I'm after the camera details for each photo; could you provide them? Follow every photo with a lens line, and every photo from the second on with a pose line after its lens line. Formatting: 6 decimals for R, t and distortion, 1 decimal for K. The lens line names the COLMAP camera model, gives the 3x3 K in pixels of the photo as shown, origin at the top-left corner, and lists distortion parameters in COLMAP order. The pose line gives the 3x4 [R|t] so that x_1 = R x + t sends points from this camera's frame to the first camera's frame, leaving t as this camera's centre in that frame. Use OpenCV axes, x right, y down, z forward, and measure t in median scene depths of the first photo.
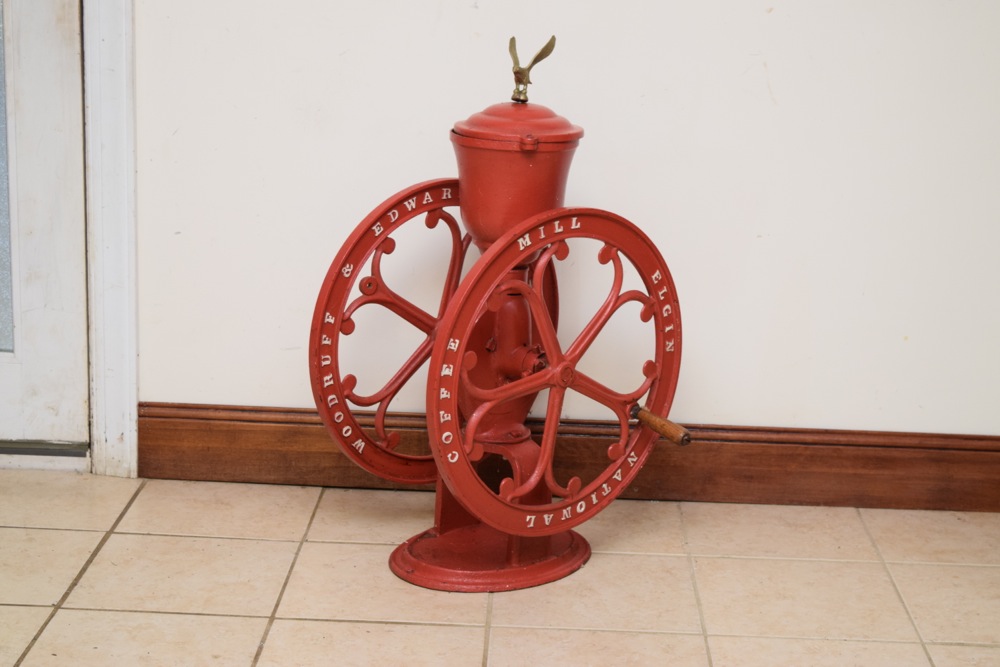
lens RADIAL K [[1839.4, 0, 486.5], [0, 1839.4, 336.7], [0, 0, 1]] dist [0.019430, 0.051914]
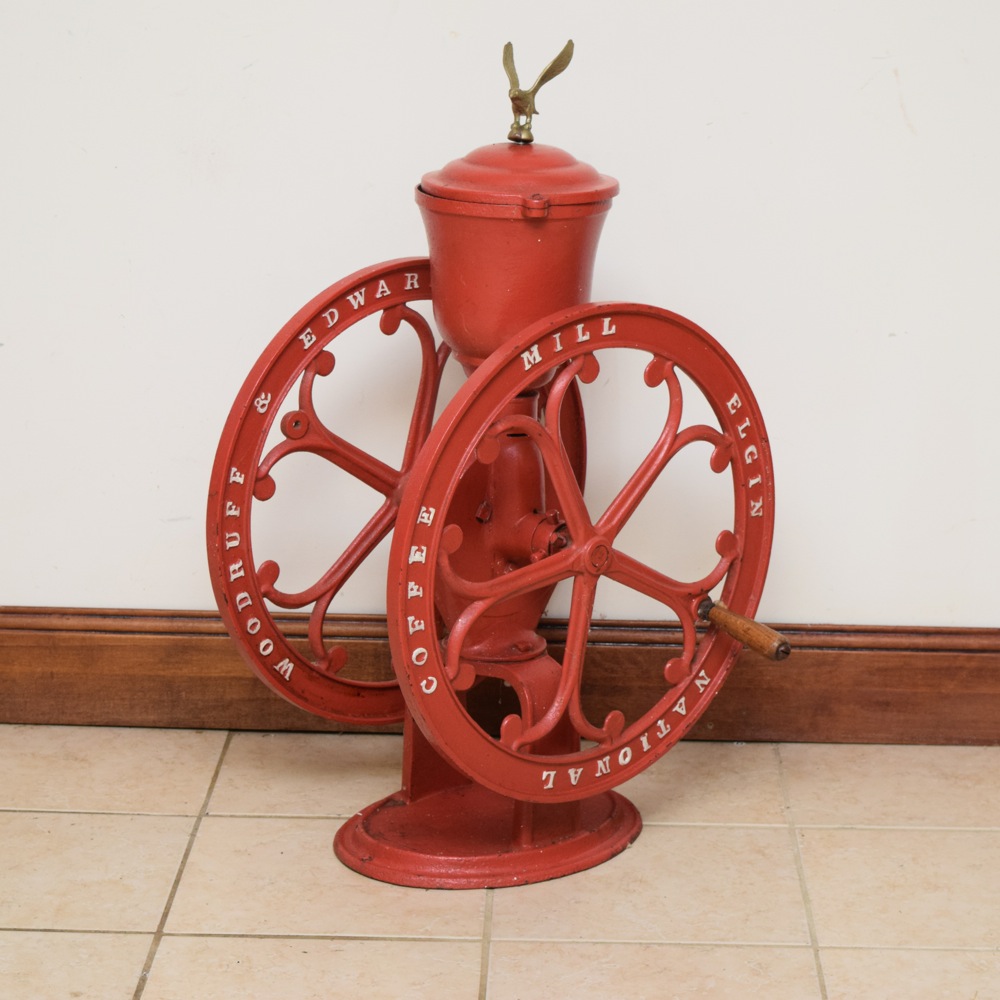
lens RADIAL K [[3017.3, 0, 500.0], [0, 3017.3, 500.0], [0, 0, 1]] dist [0.055883, -0.315400]
pose [[0.999818, -0.017716, 0.007047, 0.000764], [0.017623, 0.999761, 0.012949, -0.013541], [-0.007275, -0.012823, 0.999891, -0.075741]]
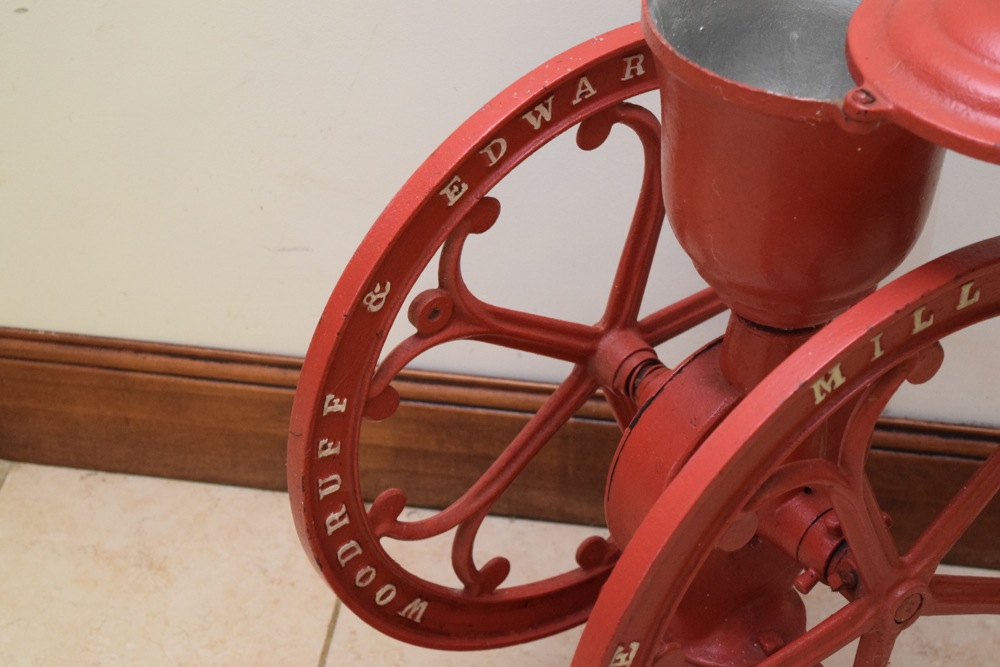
lens RADIAL K [[2252.9, 0, 500.0], [0, 2252.9, 333.5], [0, 0, 1]] dist [0.057682, 0.240989]
pose [[0.995432, 0.050411, -0.081077, -0.008115], [-0.013120, 0.913405, 0.406840, -0.226189], [0.094565, -0.403918, 0.909894, 0.539629]]
